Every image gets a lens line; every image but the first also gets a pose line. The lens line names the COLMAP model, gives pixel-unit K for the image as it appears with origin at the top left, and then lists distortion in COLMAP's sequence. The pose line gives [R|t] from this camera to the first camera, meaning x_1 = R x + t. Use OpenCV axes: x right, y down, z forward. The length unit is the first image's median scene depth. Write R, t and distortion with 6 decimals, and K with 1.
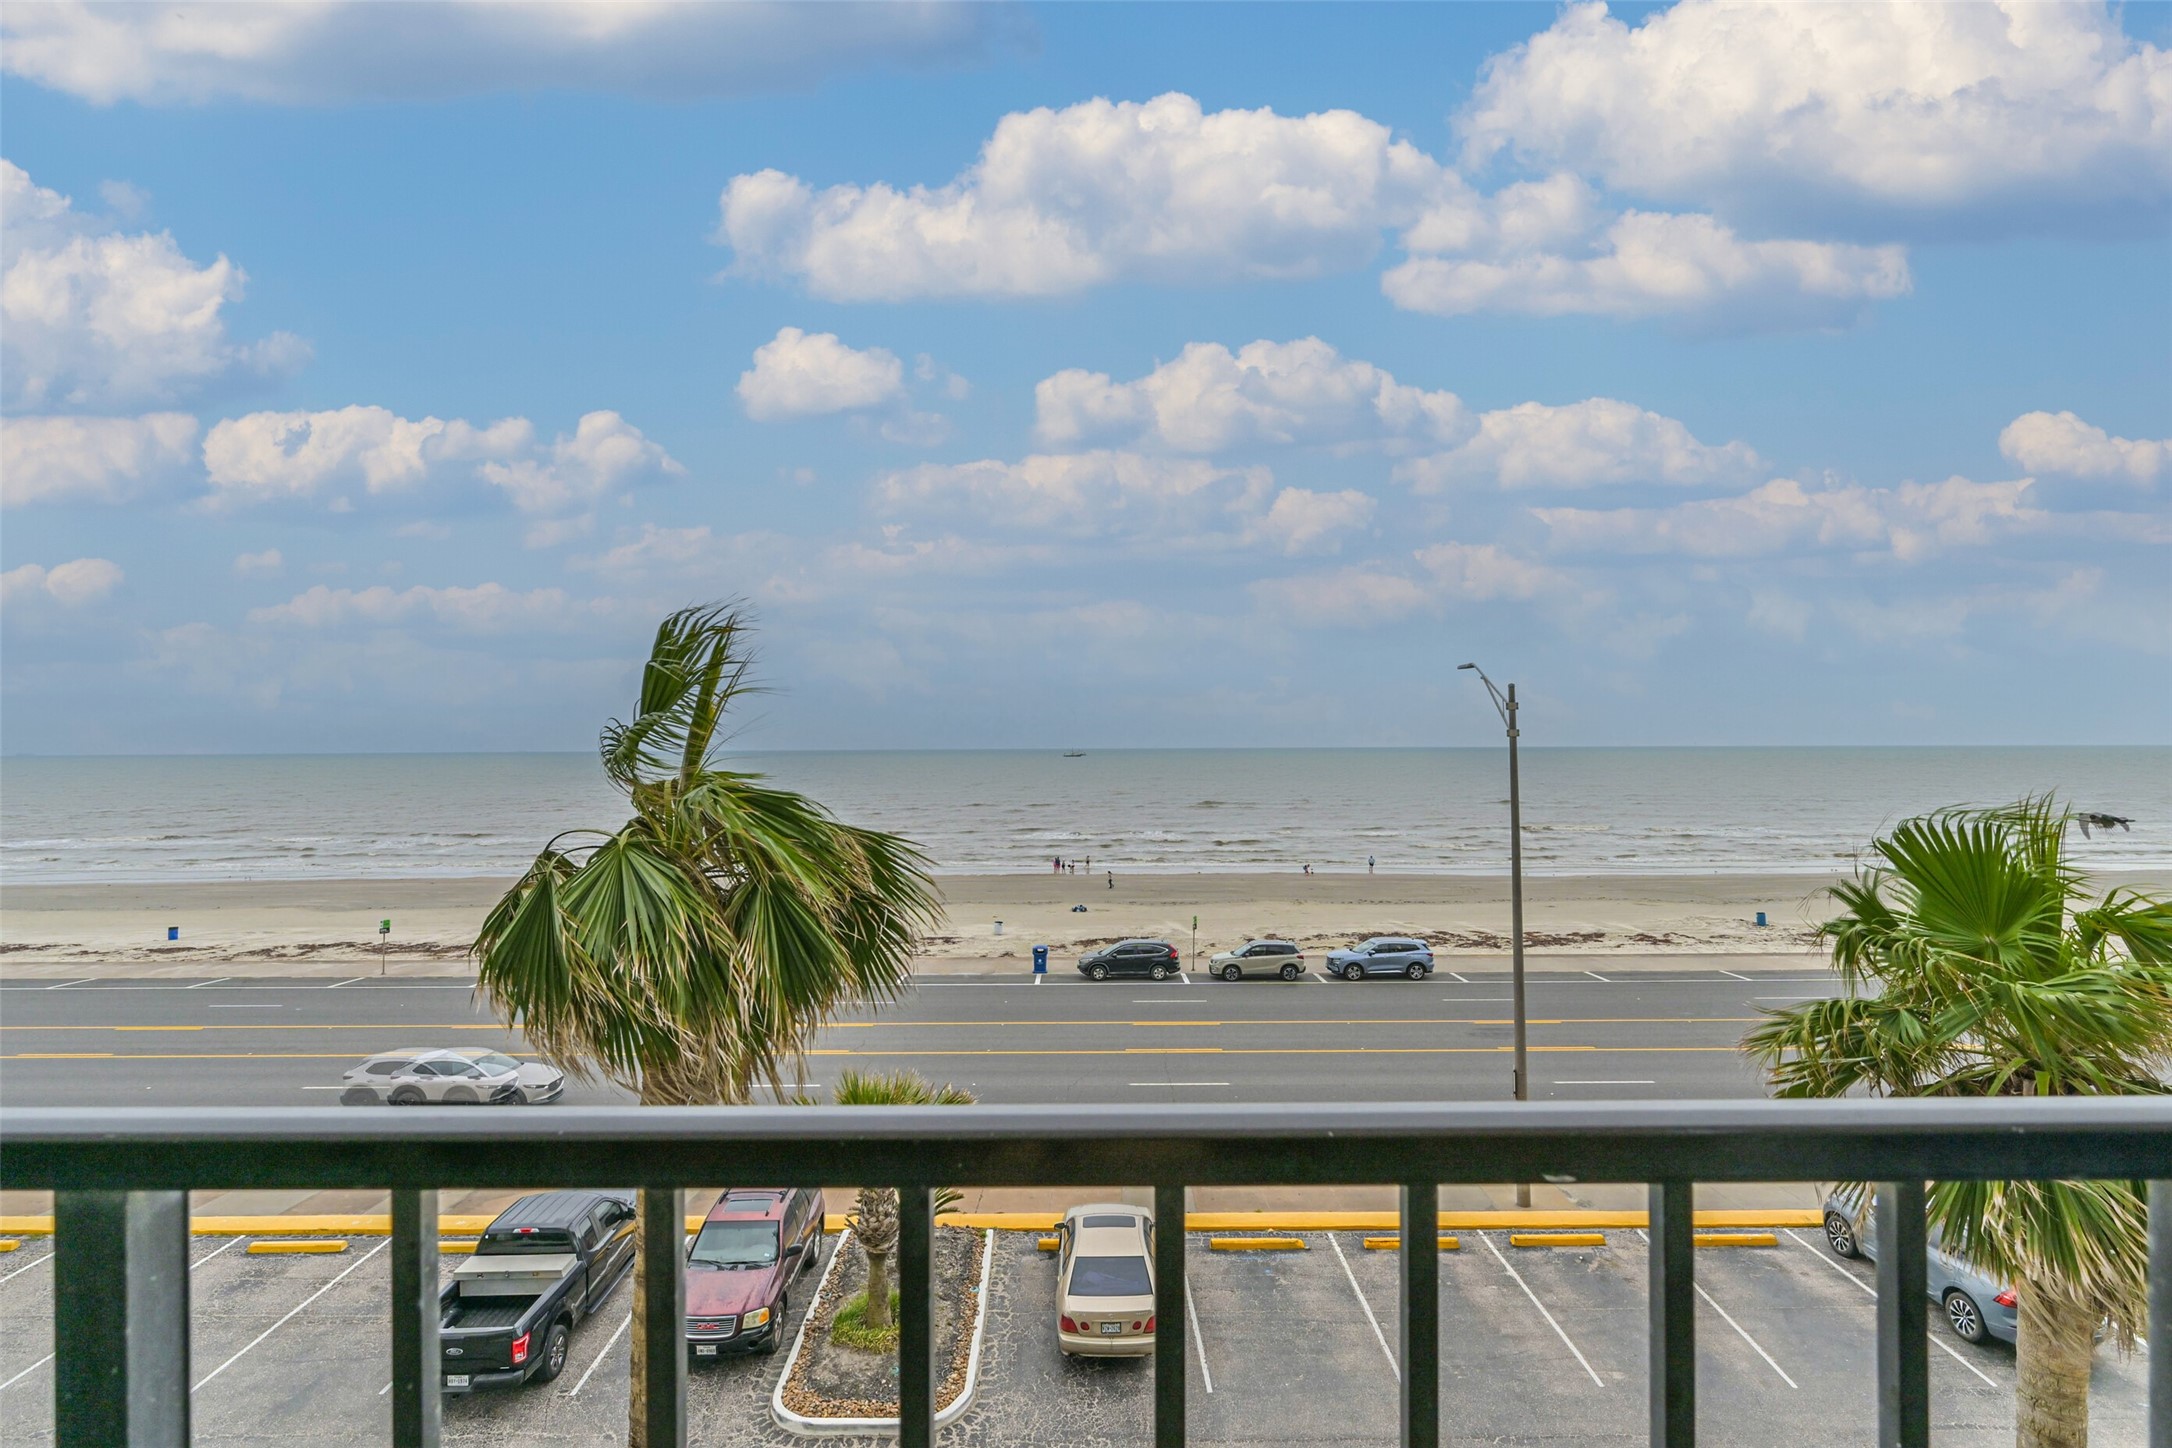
lens RADIAL K [[1096.0, 0, 1083.5], [0, 1096.0, 692.2], [0, 0, 1]] dist [-0.003664, -0.001419]
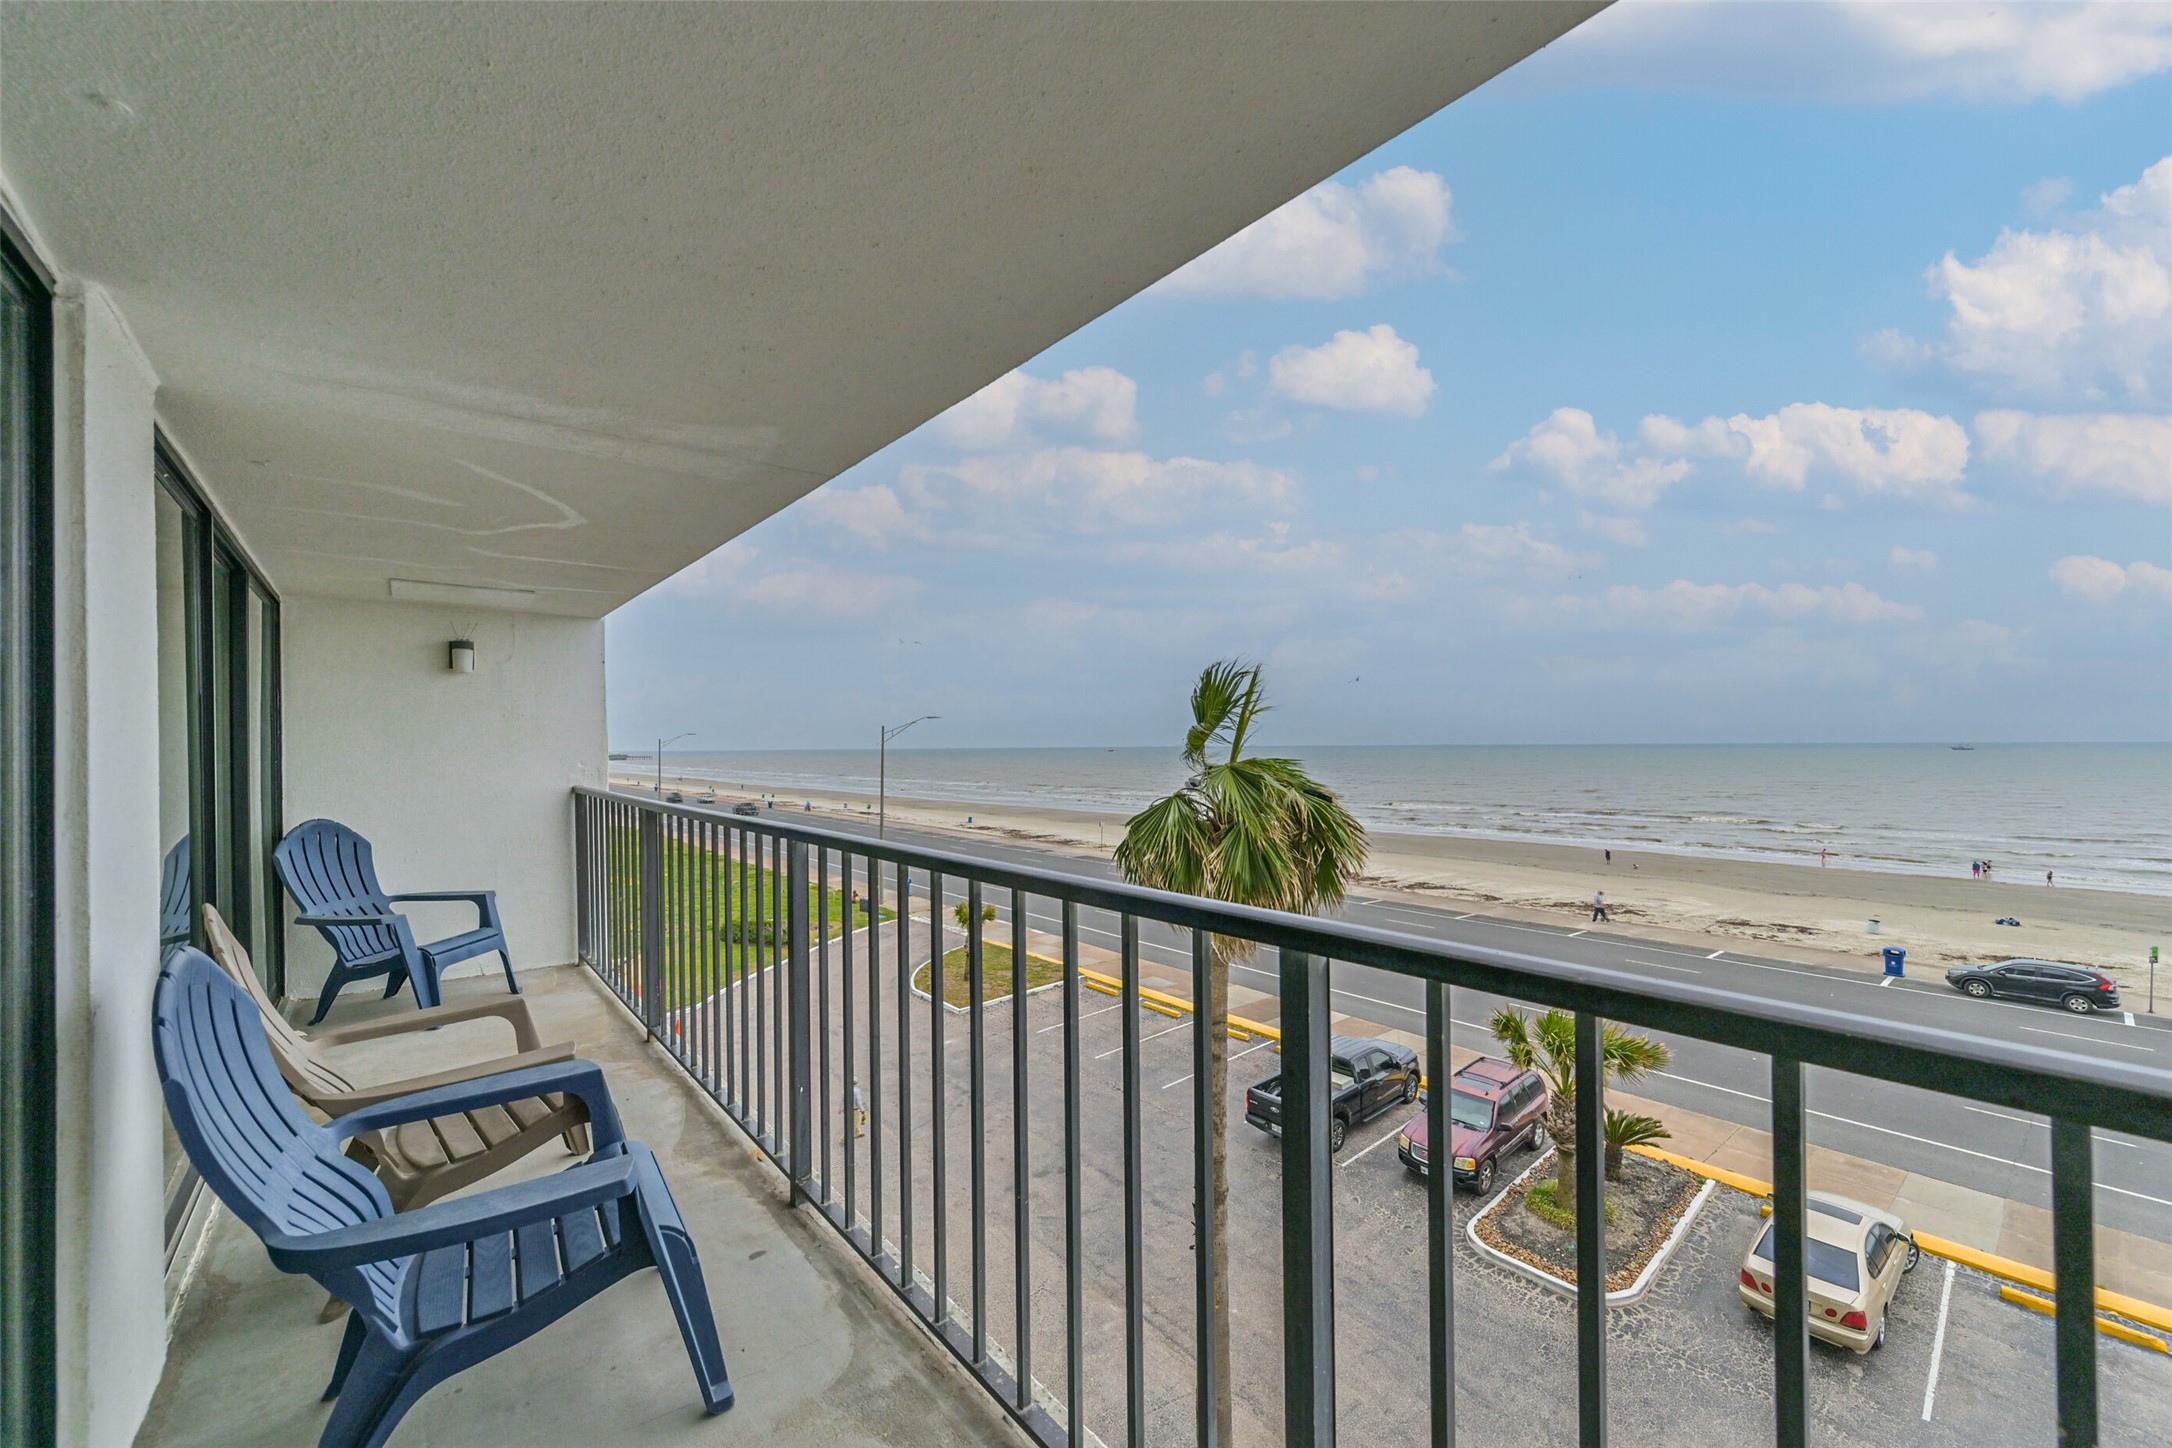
lens RADIAL K [[829.2, 0, 1086.0], [0, 829.2, 724.0], [0, 0, 1]] dist [0.000169, -0.000109]
pose [[0.648211, -0.015984, -0.761293, 0.175214], [0.038971, 0.999166, 0.012204, -0.001382], [0.760463, -0.037579, 0.648293, 0.000200]]
